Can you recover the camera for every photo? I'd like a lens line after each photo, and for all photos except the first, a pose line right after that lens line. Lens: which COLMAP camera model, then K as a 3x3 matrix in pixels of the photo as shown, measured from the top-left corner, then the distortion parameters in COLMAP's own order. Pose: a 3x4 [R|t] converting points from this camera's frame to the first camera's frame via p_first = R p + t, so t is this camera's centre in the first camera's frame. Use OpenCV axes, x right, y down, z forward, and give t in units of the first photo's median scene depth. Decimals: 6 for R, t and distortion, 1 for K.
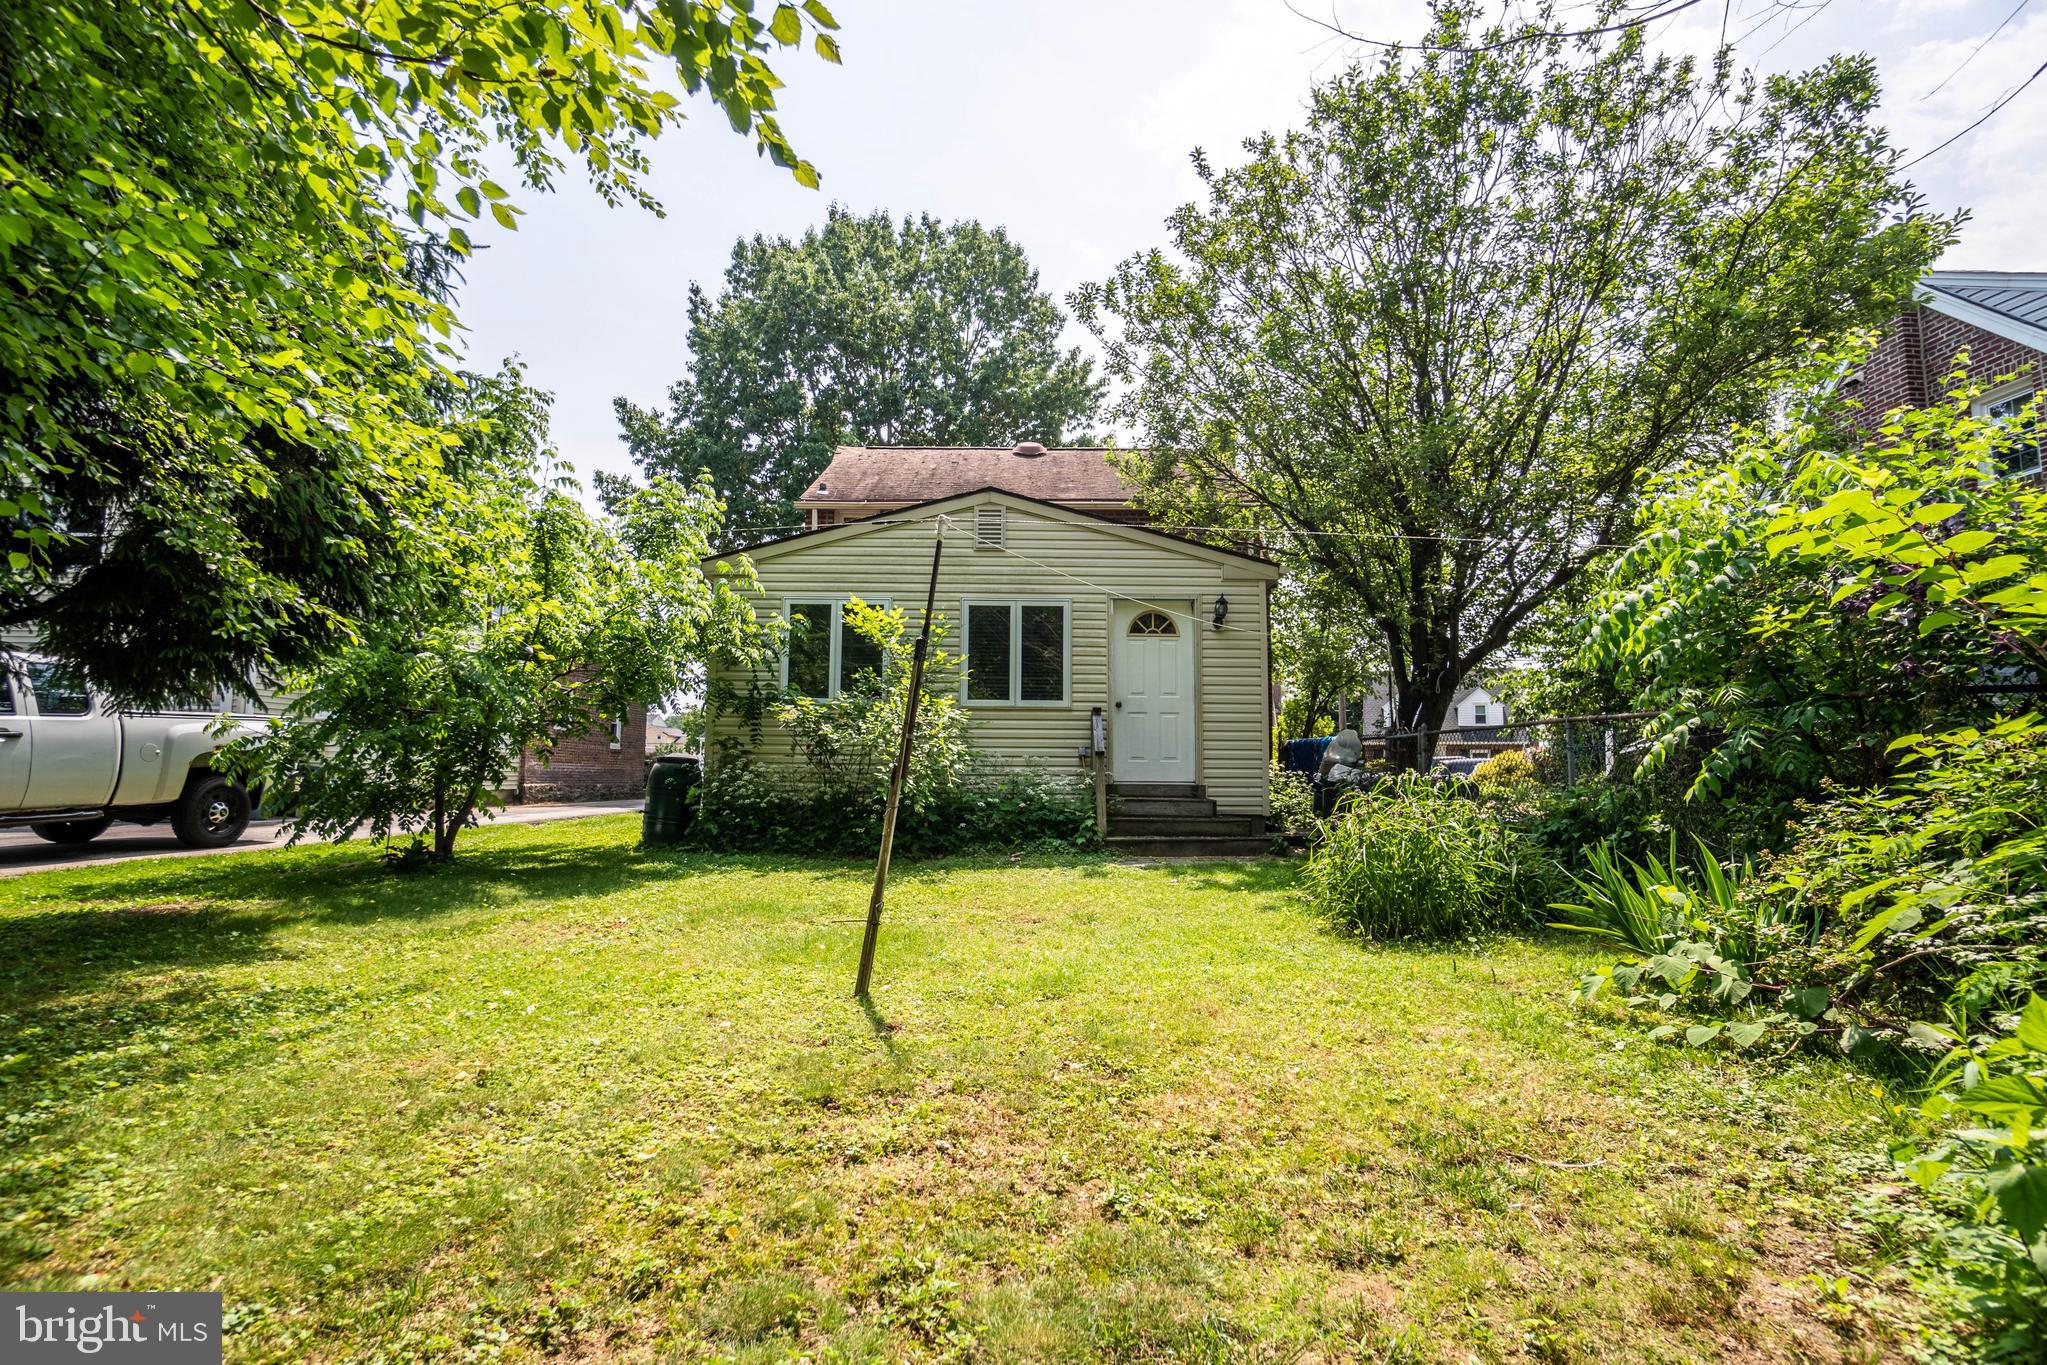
lens RADIAL K [[920.6, 0, 1015.2], [0, 920.6, 685.8], [0, 0, 1]] dist [-0.062130, 0.023951]
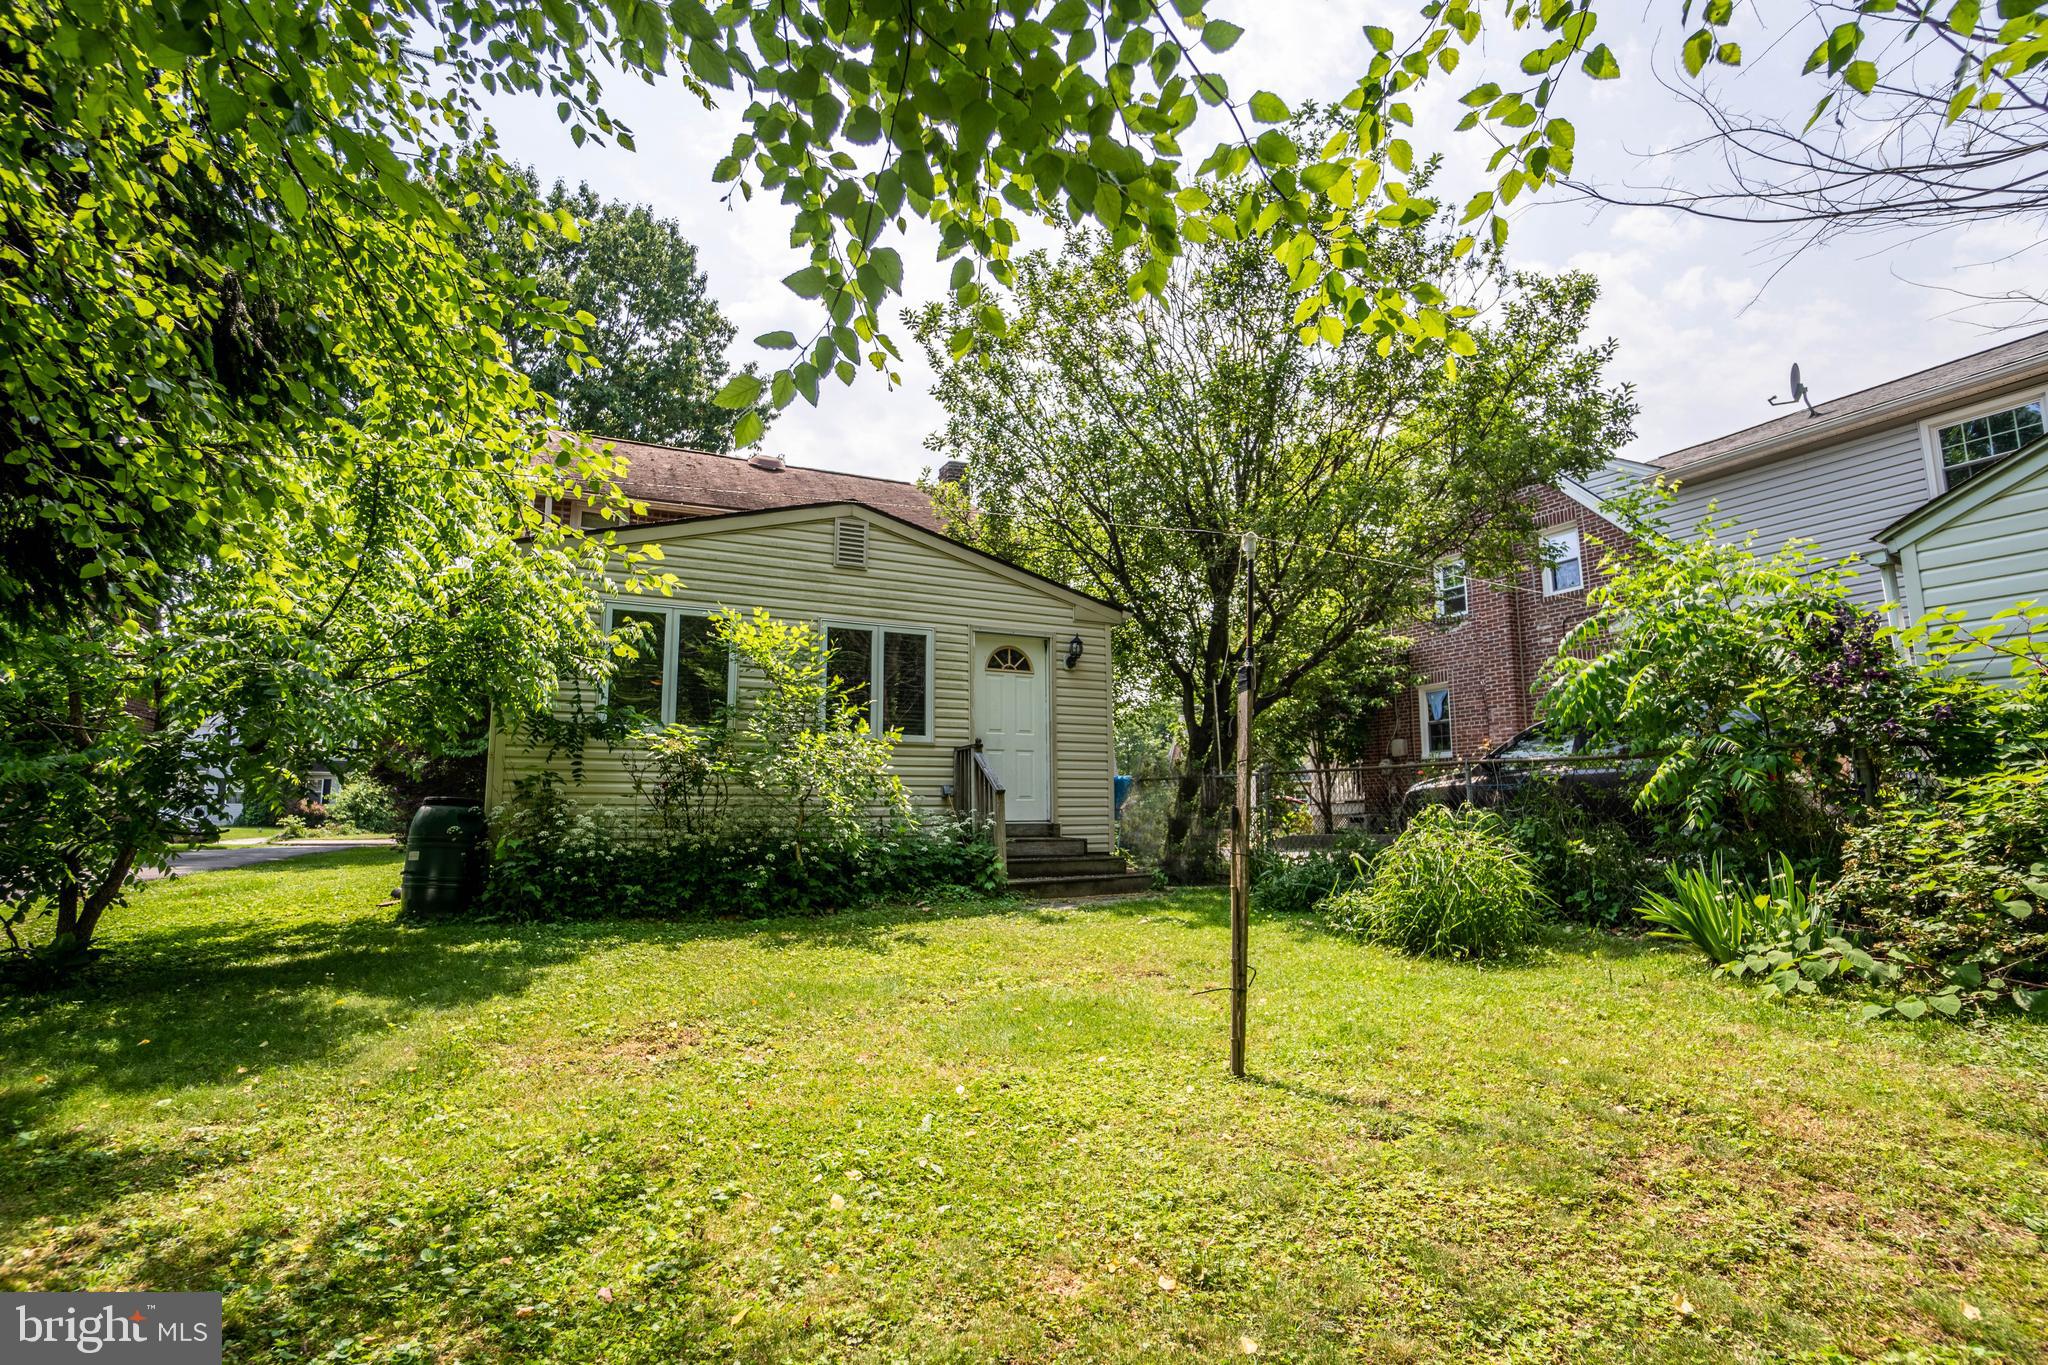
lens RADIAL K [[921.1, 0, 1015.7], [0, 921.1, 685.8], [0, 0, 1]] dist [-0.062130, 0.023951]
pose [[0.900666, 0.049300, 0.431706, -0.270202], [-0.032243, 0.998386, -0.046746, 0.006352], [-0.433314, 0.028183, 0.900802, 0.111584]]
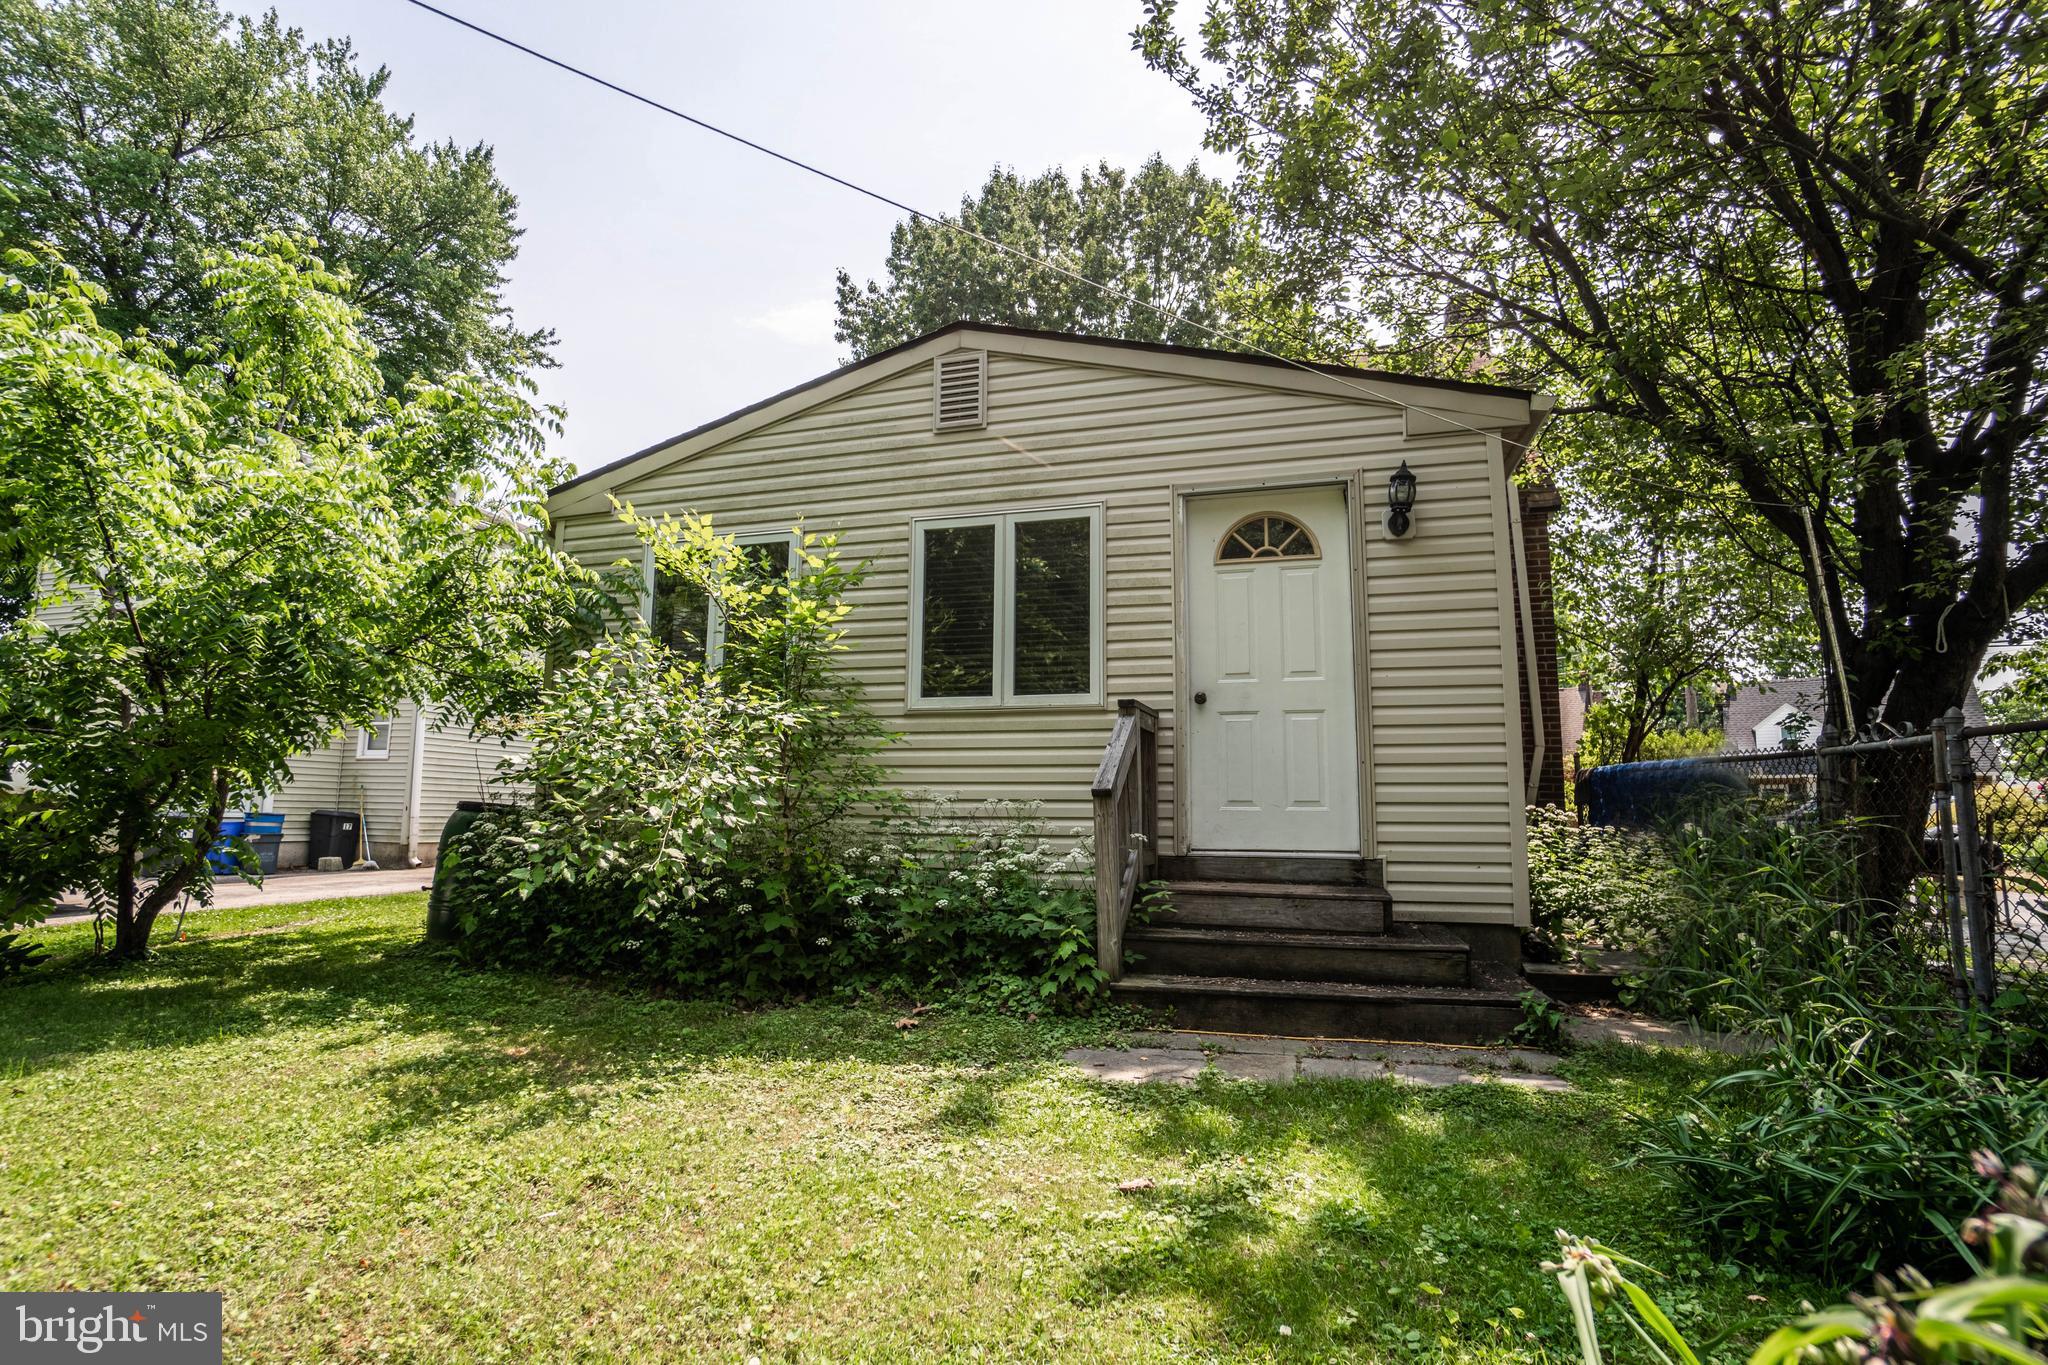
lens RADIAL K [[921.1, 0, 1015.7], [0, 921.1, 685.8], [0, 0, 1]] dist [-0.062130, 0.023951]
pose [[0.954333, -0.033626, -0.296847, 0.166489], [0.021666, 0.998819, -0.043489, 0.033754], [0.297958, 0.035072, 0.953934, 0.481205]]
